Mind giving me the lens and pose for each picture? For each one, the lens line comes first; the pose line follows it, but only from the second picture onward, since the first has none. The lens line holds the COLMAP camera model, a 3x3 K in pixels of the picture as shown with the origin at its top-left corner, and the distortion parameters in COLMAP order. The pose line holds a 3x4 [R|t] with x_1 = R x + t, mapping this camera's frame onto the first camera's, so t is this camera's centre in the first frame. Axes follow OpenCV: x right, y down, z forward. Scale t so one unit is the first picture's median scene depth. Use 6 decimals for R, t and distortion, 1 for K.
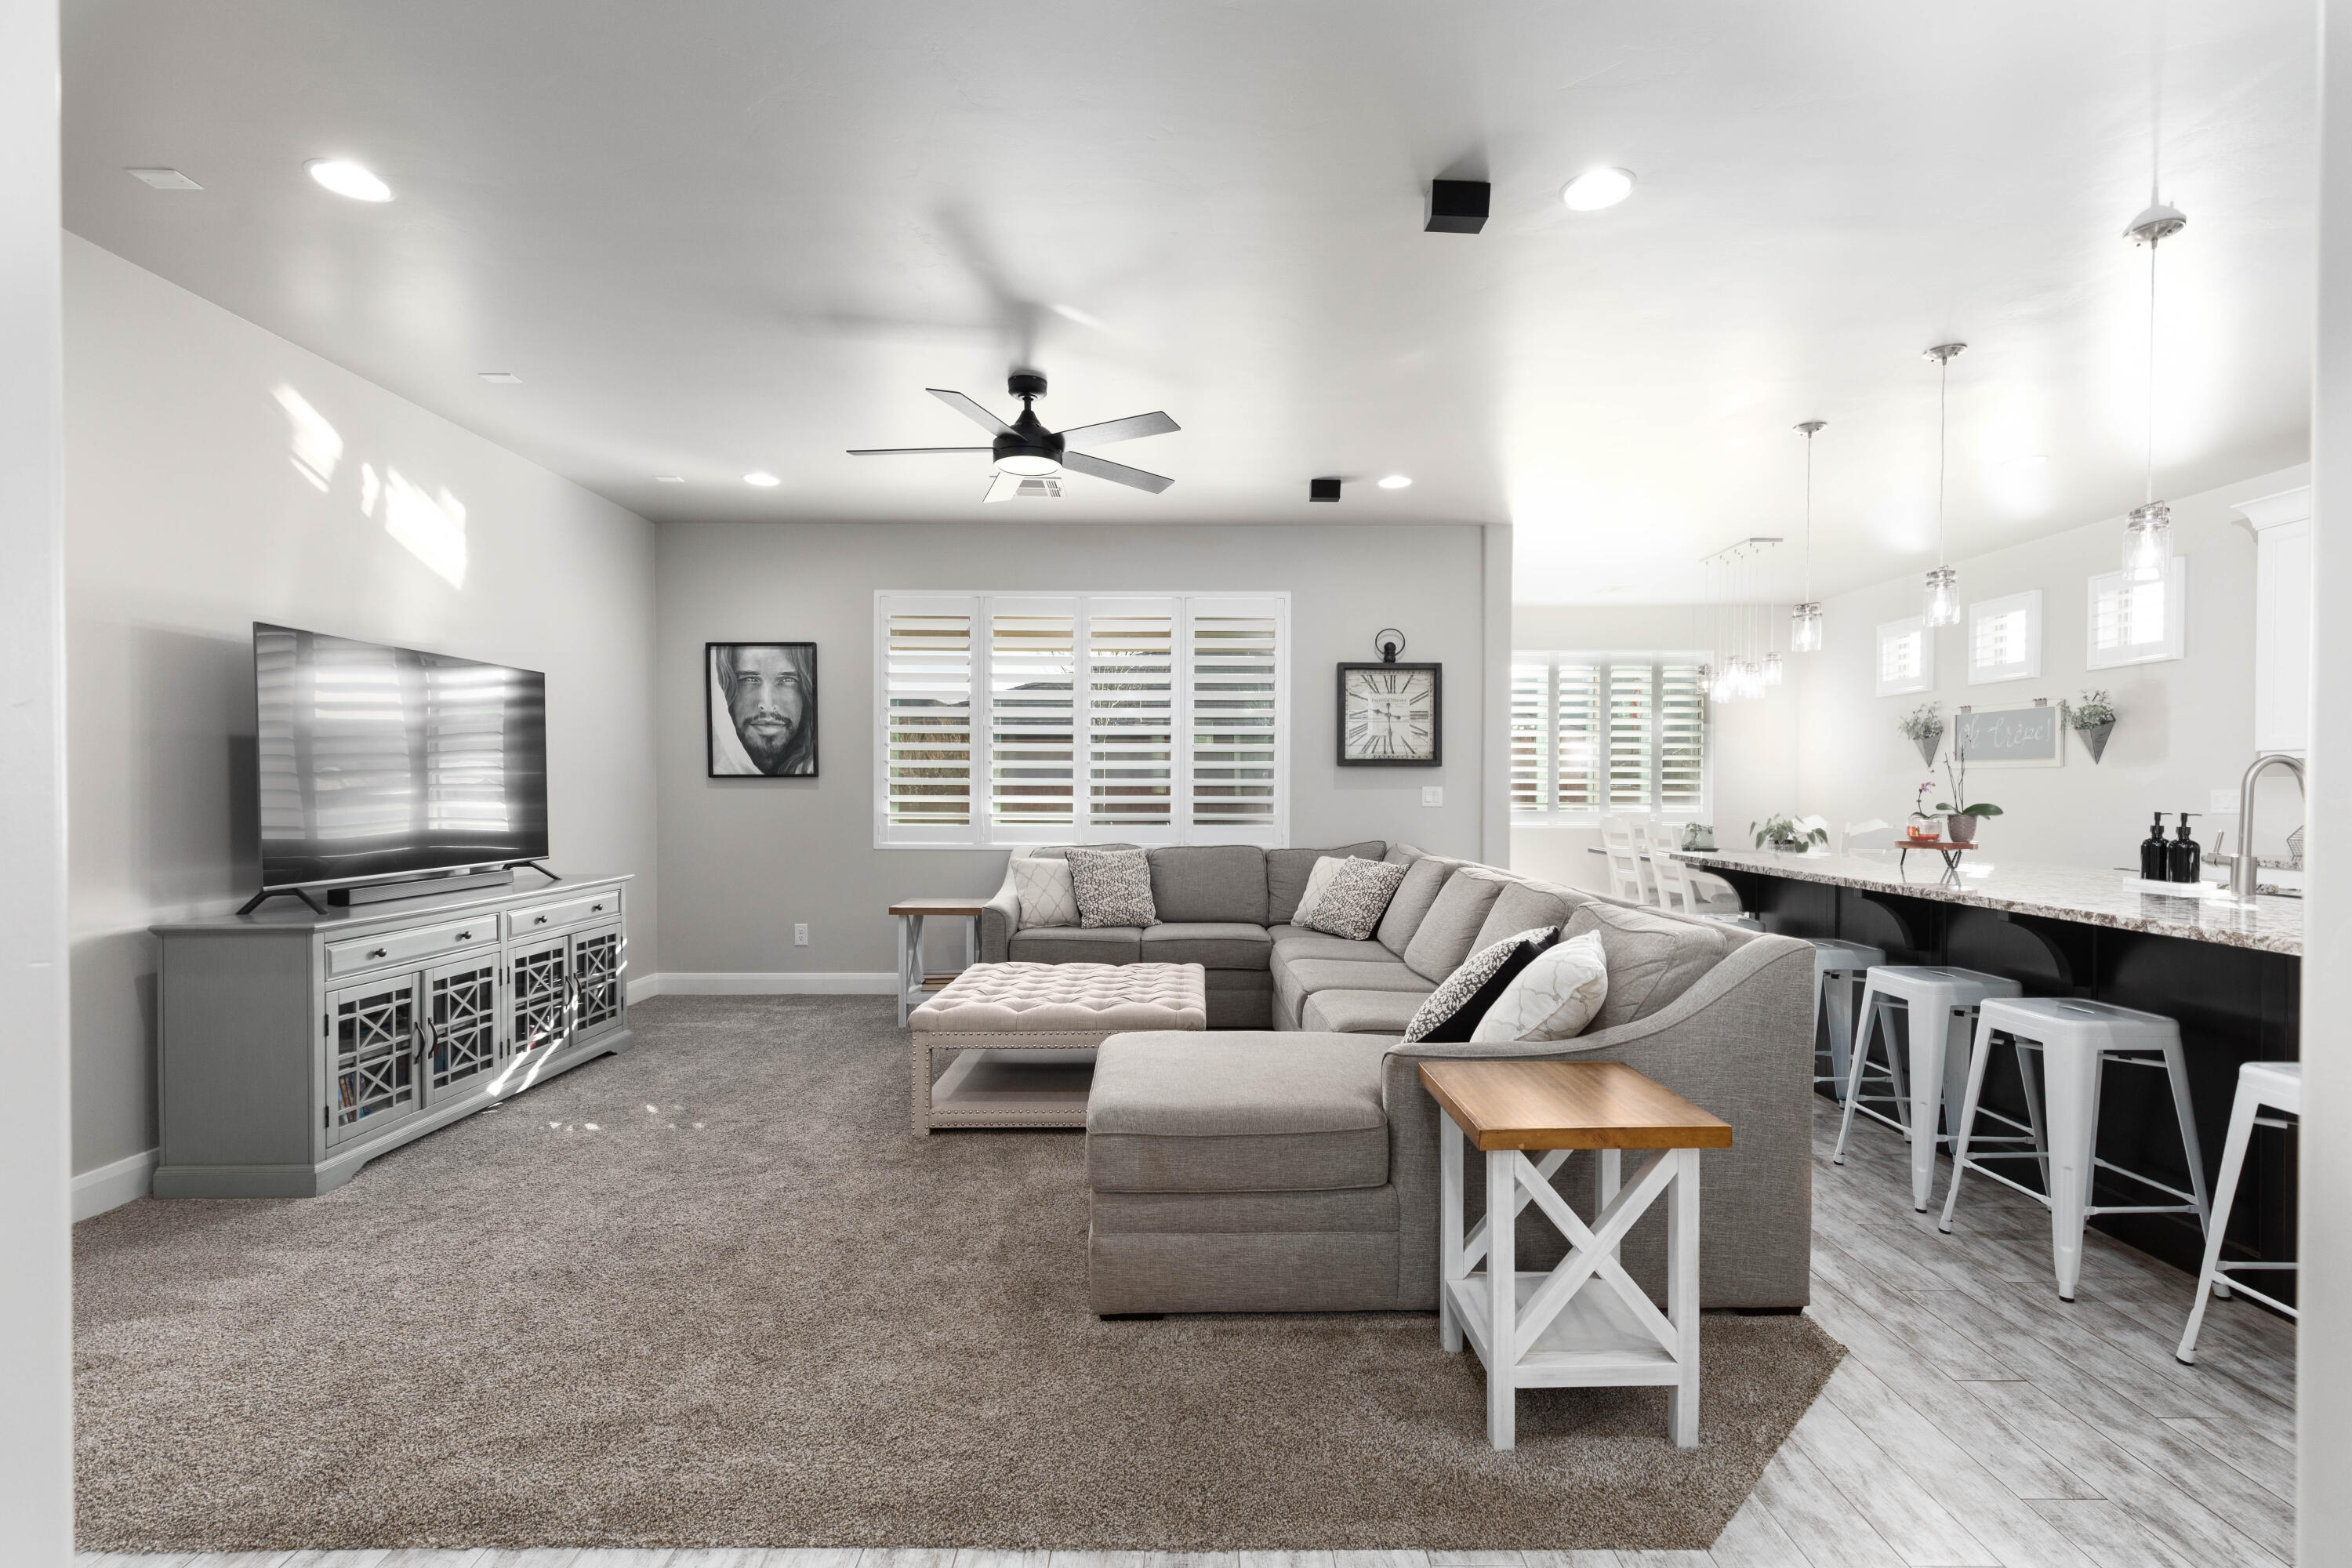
lens RADIAL K [[1037.0, 0, 1175.3], [0, 1037.0, 793.5], [0, 0, 1]] dist [-0.001557, -0.000723]
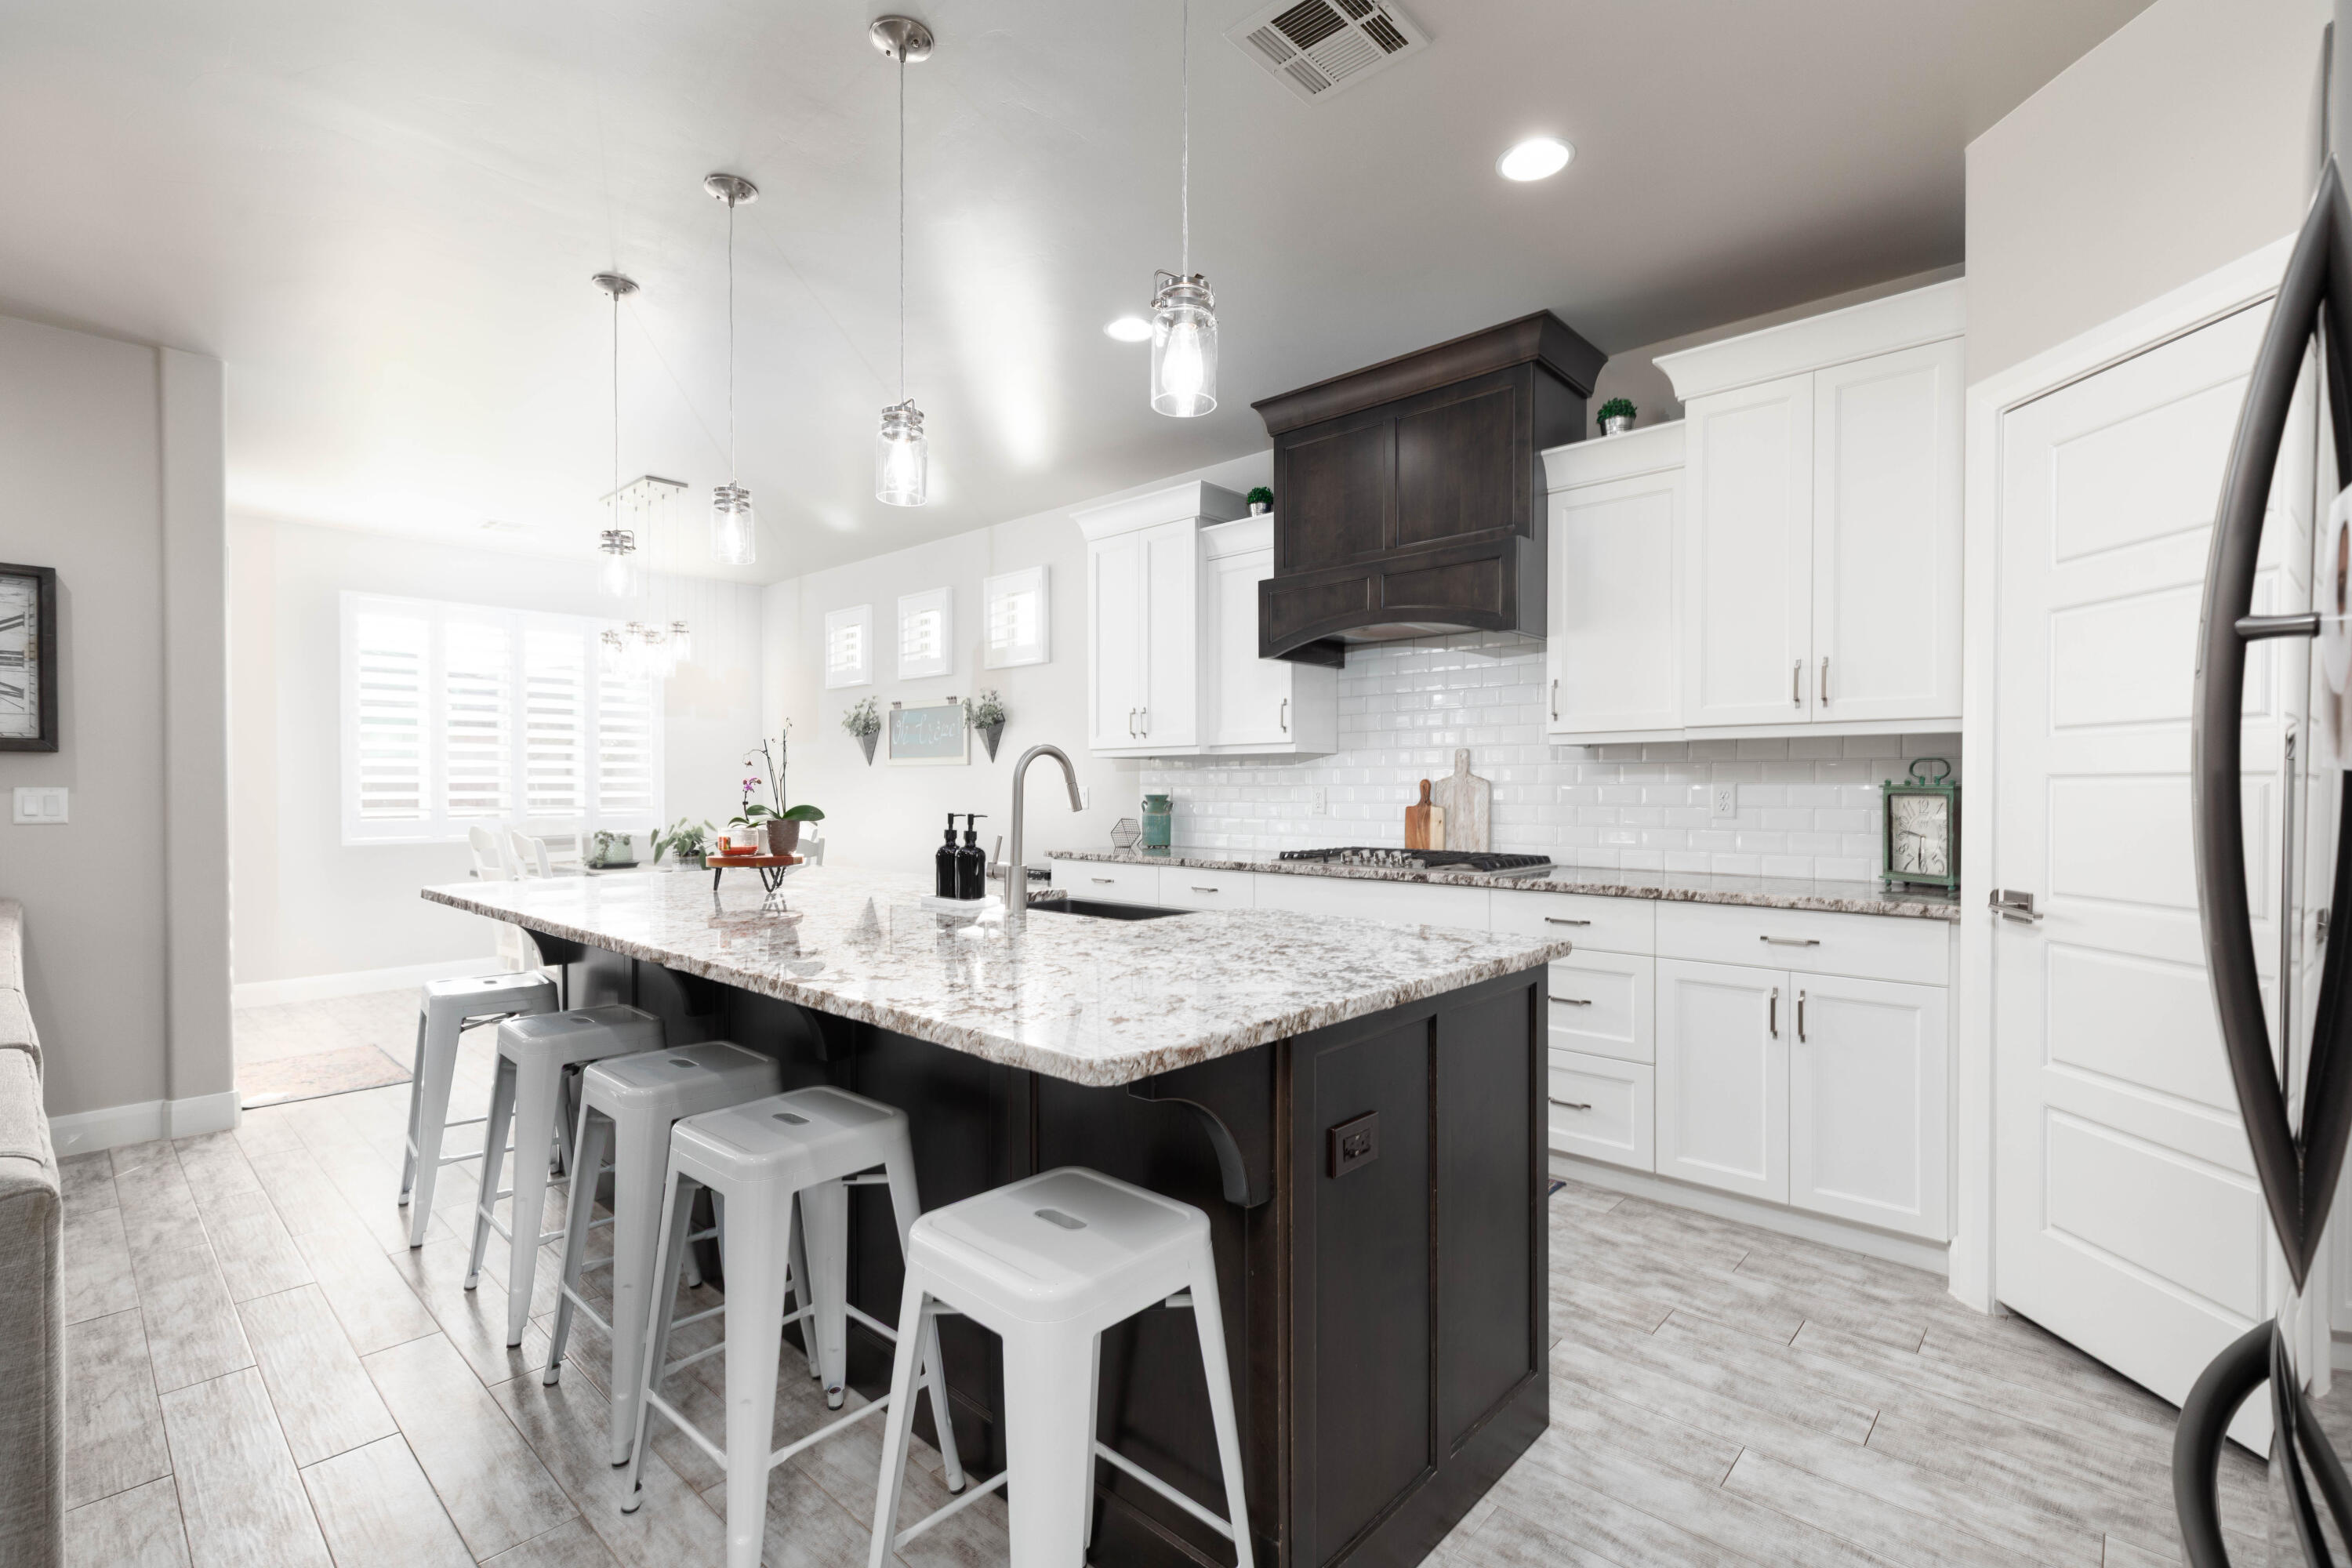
lens RADIAL K [[1047.4, 0, 1193.8], [0, 1047.4, 795.0], [0, 0, 1]] dist [0.006739, -0.000611]
pose [[0.664124, -0.010374, 0.747551, 0.370732], [0.009610, 0.999940, 0.005339, 0.000486], [-0.747561, 0.003639, 0.664183, 0.246367]]
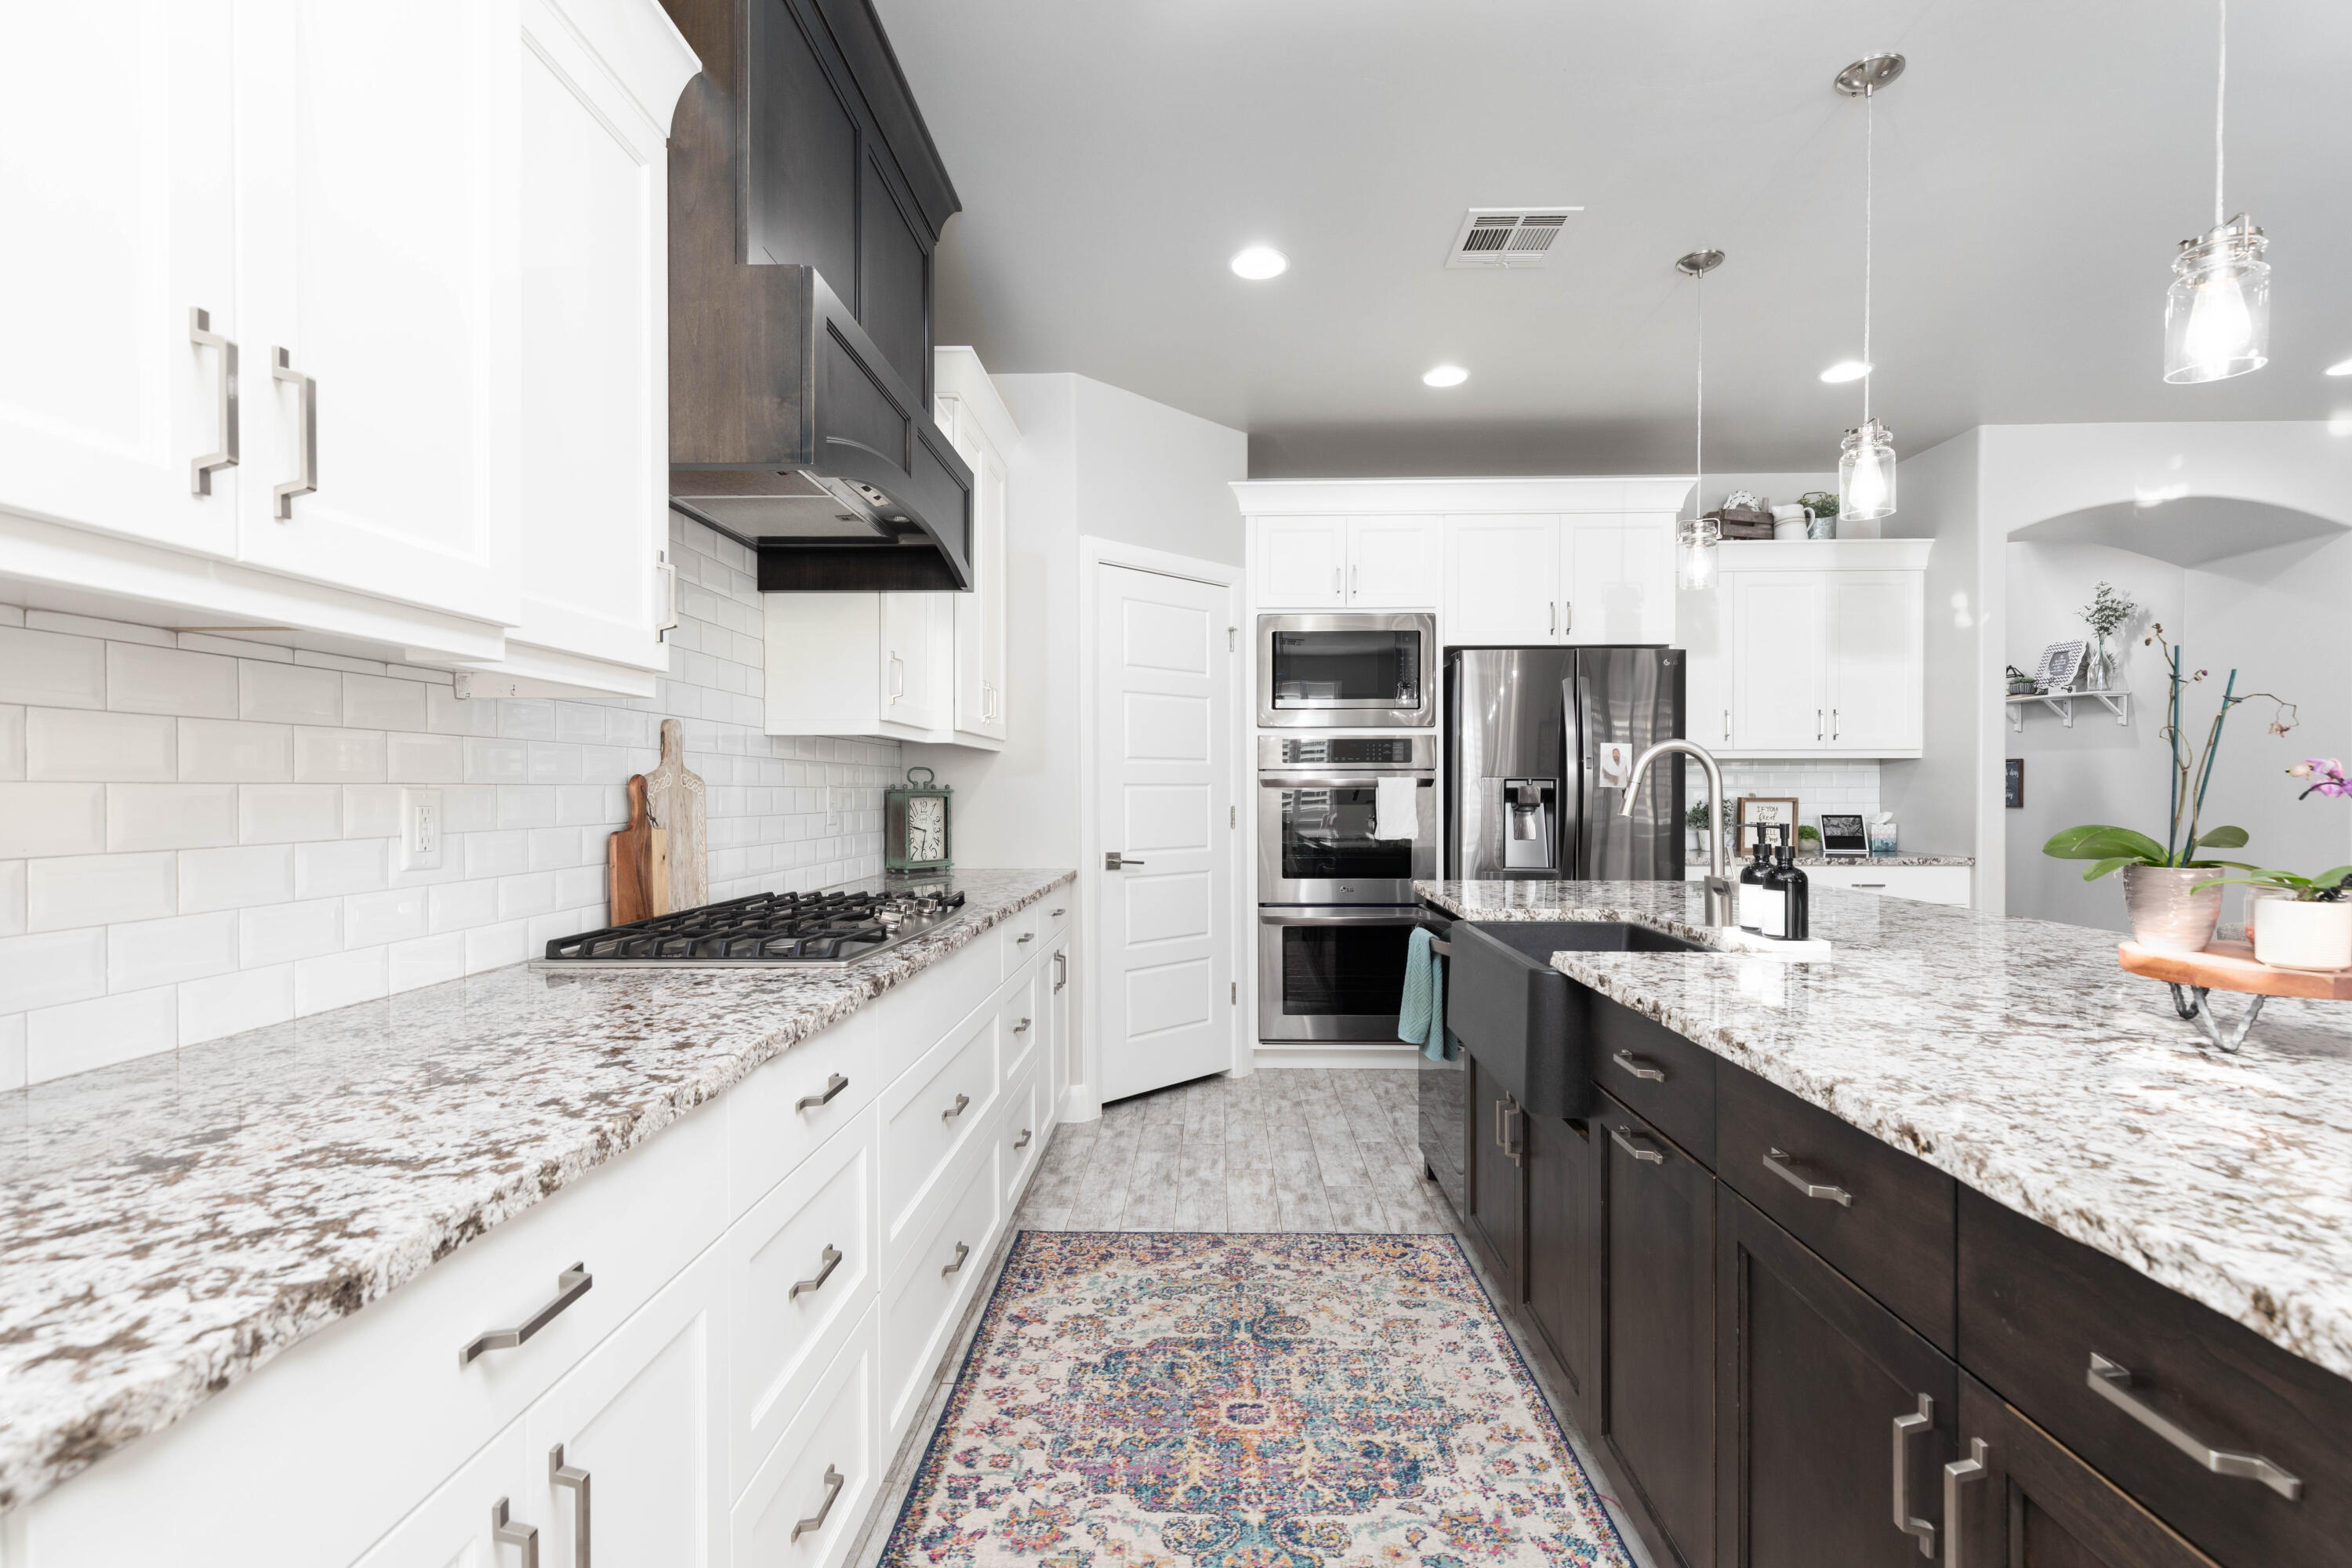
lens RADIAL K [[1047.4, 0, 1193.8], [0, 1047.4, 795.0], [0, 0, 1]] dist [0.006739, -0.000611]
pose [[-0.999898, -0.001169, 0.014205, 1.048127], [-0.000951, 0.999883, 0.015294, -0.006039], [-0.014221, 0.015279, -0.999782, 1.313023]]
